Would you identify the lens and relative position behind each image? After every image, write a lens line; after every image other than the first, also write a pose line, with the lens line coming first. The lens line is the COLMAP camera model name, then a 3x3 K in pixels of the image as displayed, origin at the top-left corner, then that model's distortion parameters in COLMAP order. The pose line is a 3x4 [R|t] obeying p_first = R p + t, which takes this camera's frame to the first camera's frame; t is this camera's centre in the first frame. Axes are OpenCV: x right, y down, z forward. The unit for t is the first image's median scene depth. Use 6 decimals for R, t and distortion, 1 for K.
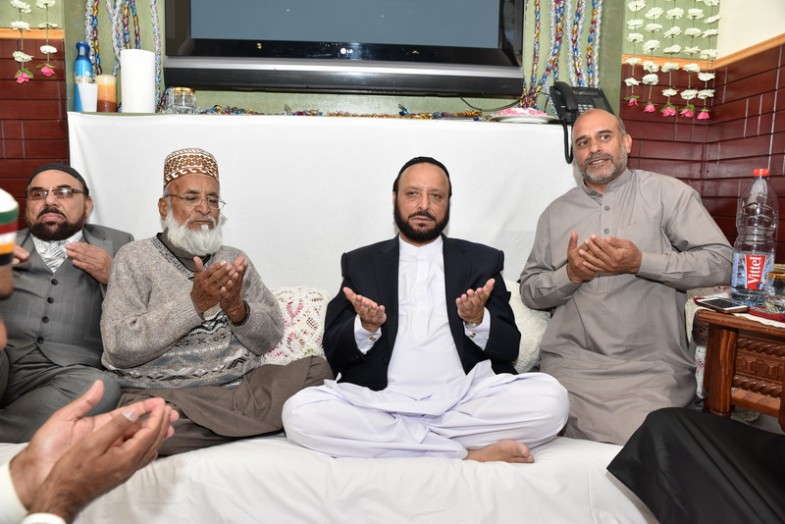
lens RADIAL K [[618.9, 0, 392.5], [0, 618.9, 262.0], [0, 0, 1]] dist [-0.080441, 0.144161]
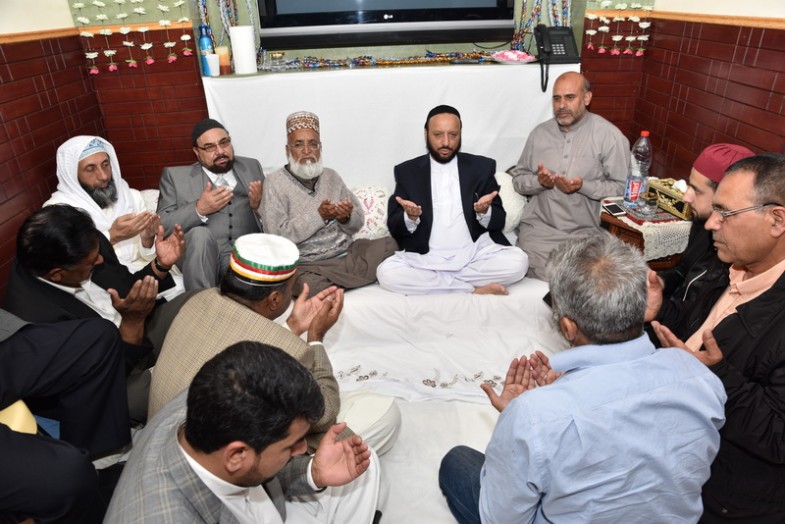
lens RADIAL K [[612.4, 0, 392.5], [0, 612.4, 262.0], [0, 0, 1]] dist [0.140788, -0.000706]
pose [[0.998449, -0.051681, -0.020709, -0.068779], [0.055660, 0.935503, 0.348906, -0.345345], [0.001342, -0.349517, 0.936929, -0.588529]]
